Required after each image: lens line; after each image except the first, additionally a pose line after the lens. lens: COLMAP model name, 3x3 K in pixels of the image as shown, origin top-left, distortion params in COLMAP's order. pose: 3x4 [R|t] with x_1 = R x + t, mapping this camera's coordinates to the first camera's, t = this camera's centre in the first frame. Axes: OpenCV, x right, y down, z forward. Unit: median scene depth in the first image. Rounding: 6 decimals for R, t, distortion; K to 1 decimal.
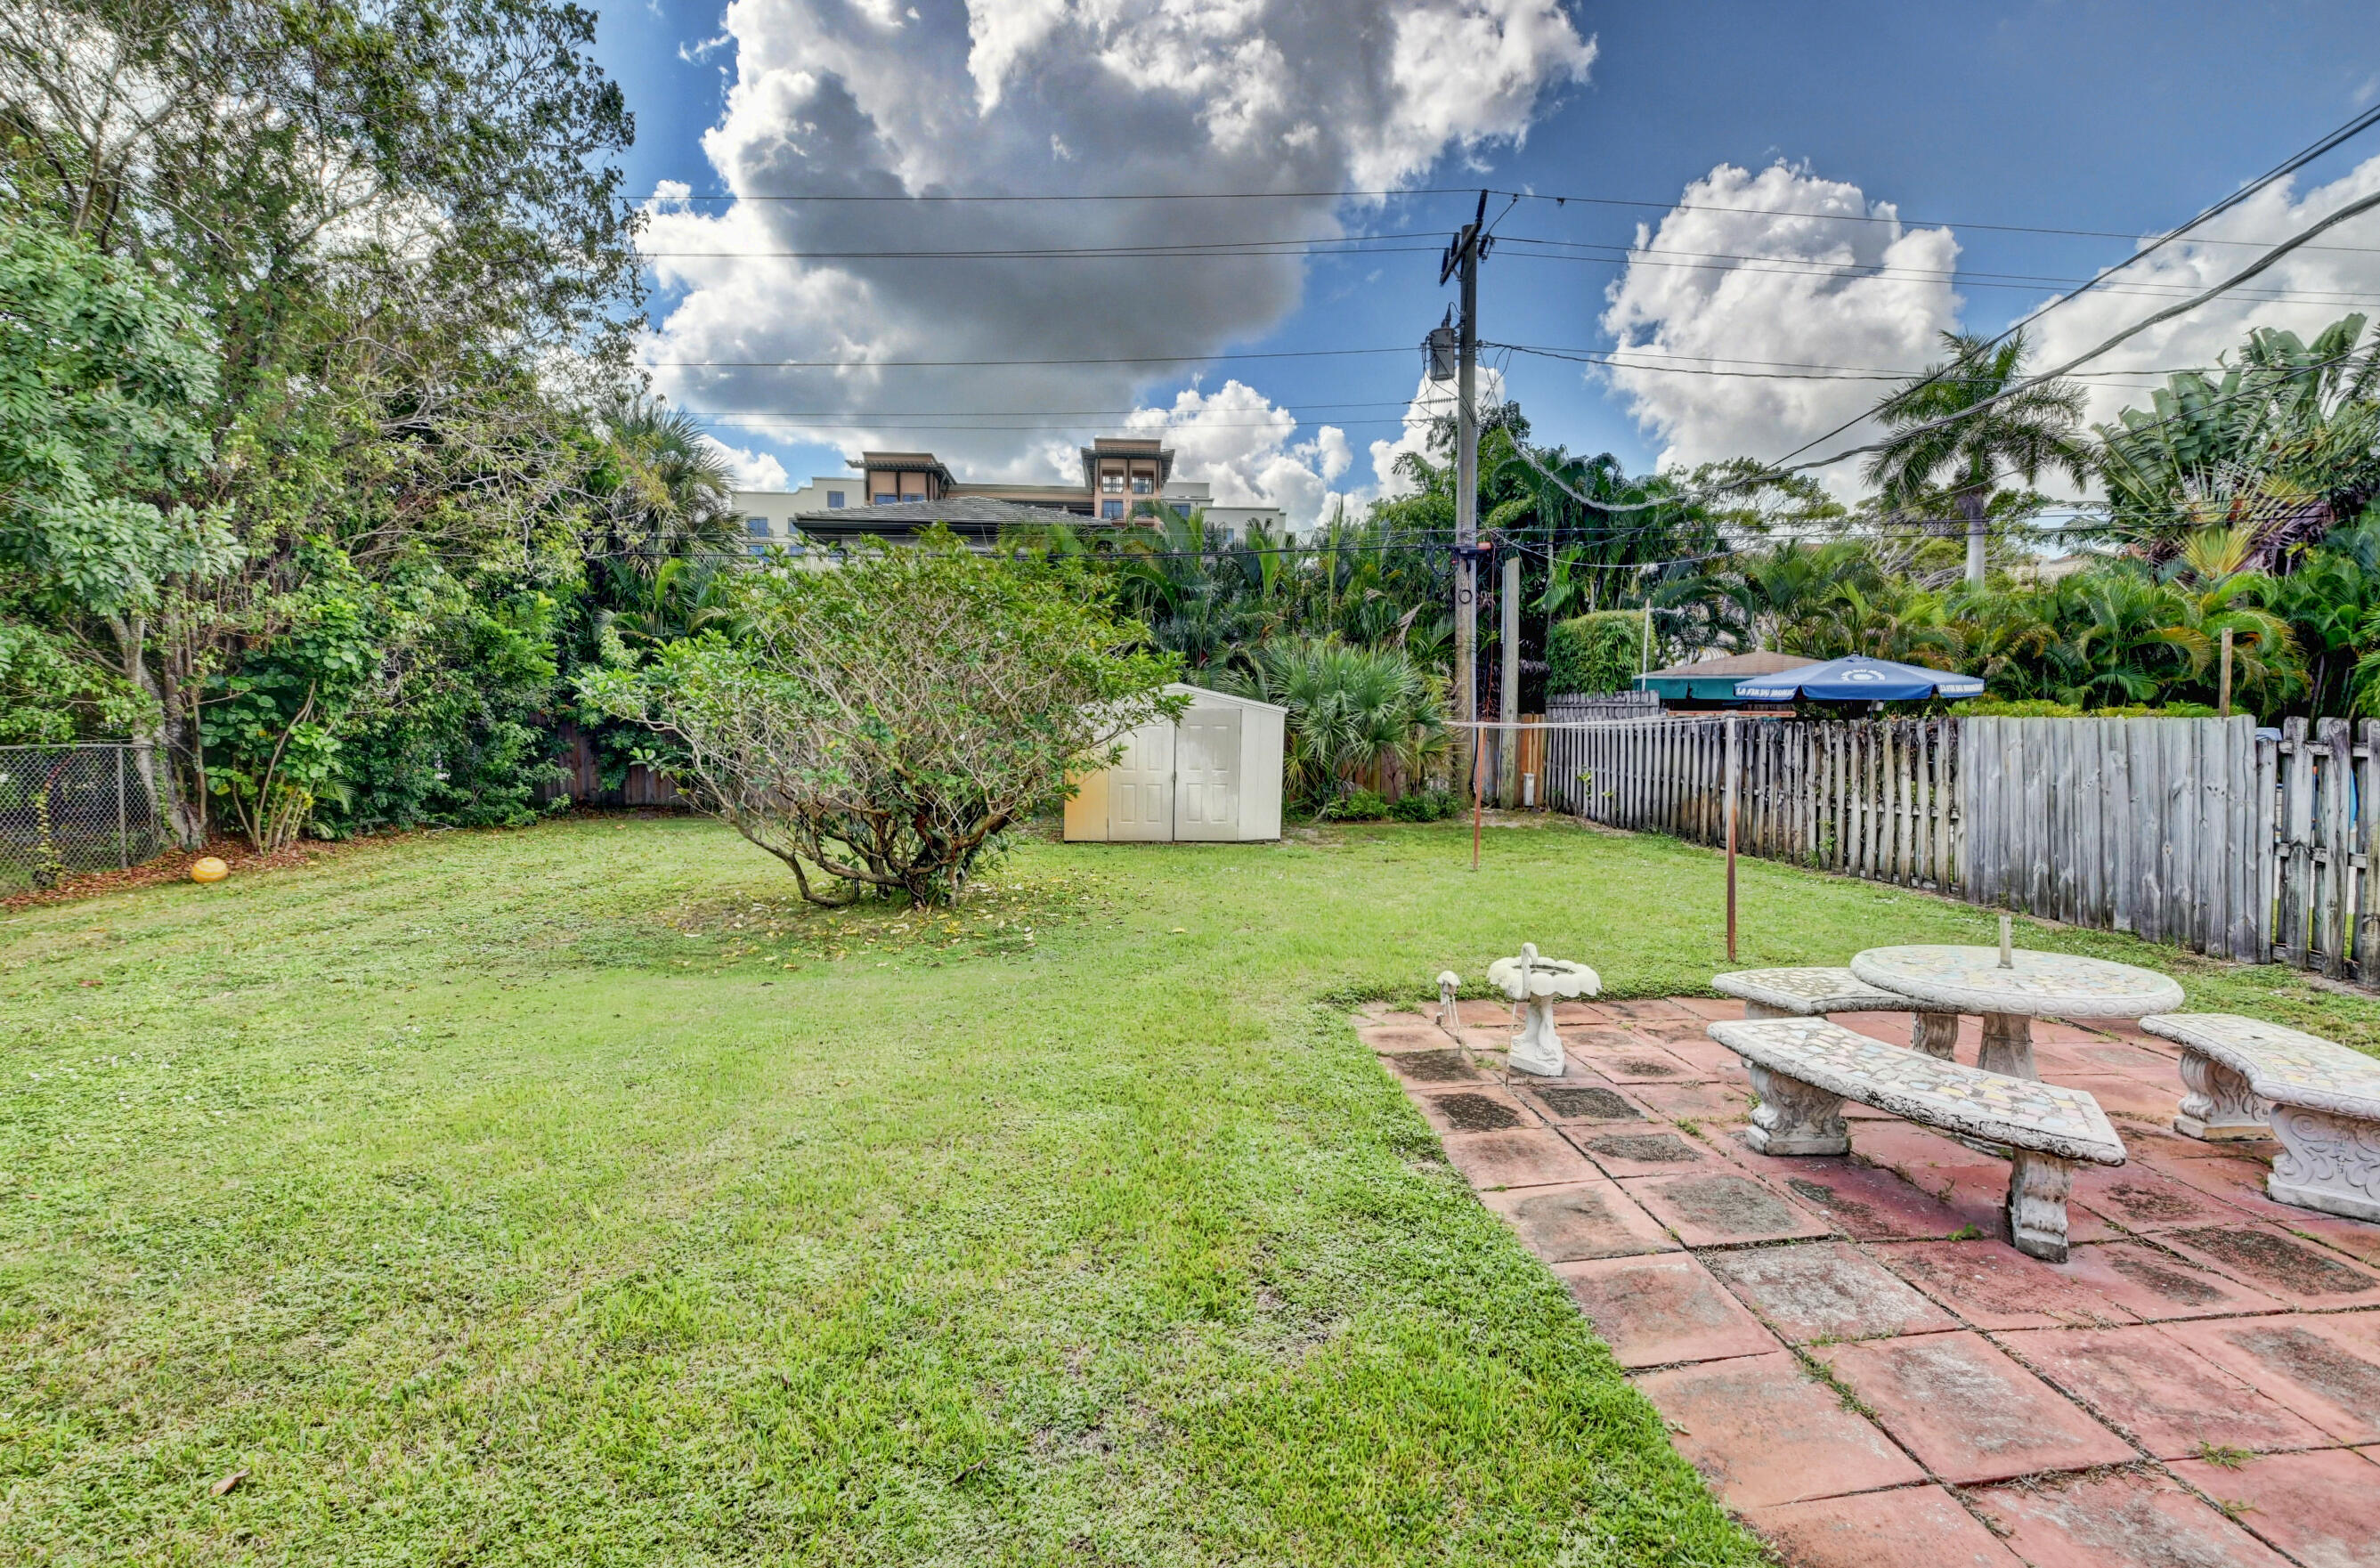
lens RADIAL K [[1095.8, 0, 1173.2], [0, 1095.8, 768.9], [0, 0, 1]] dist [0.002022, -0.018619]
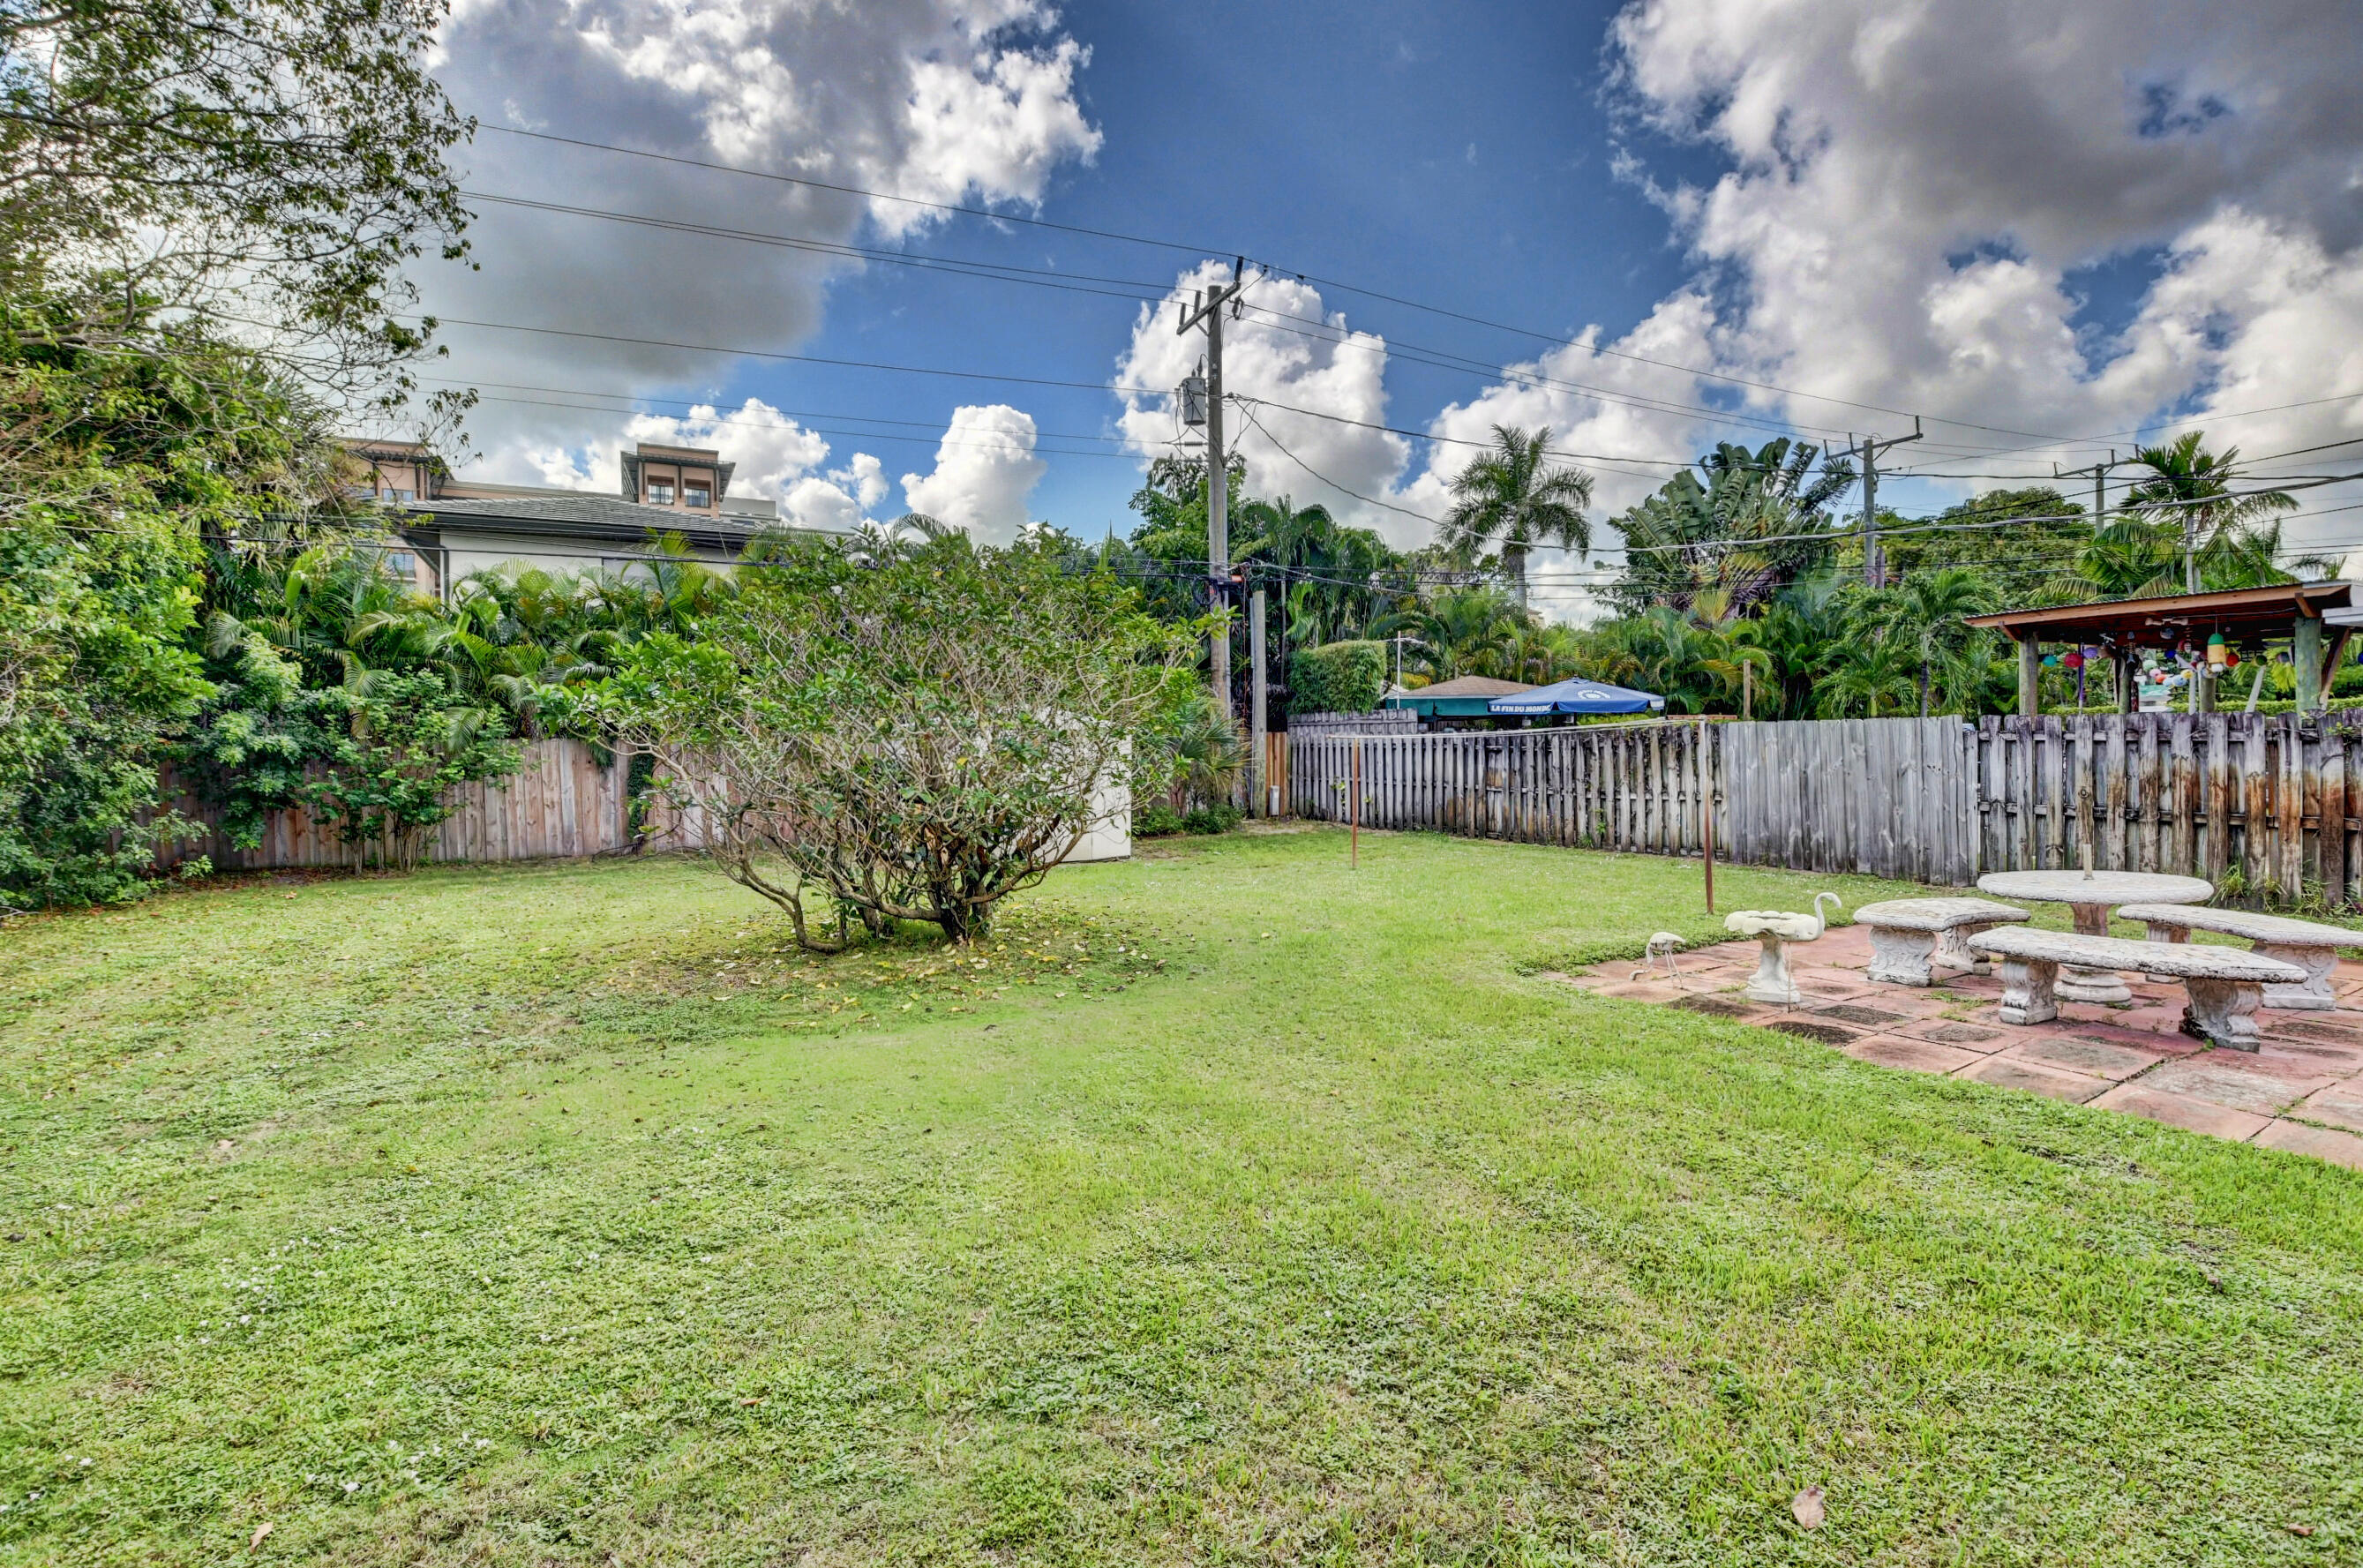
lens RADIAL K [[1087.8, 0, 1186.8], [0, 1087.8, 755.9], [0, 0, 1]] dist [-0.001723, -0.000468]
pose [[0.908154, -0.024064, 0.417944, -0.251488], [0.039920, 0.998775, -0.029237, 0.003079], [-0.416729, 0.043236, 0.908002, 0.049043]]
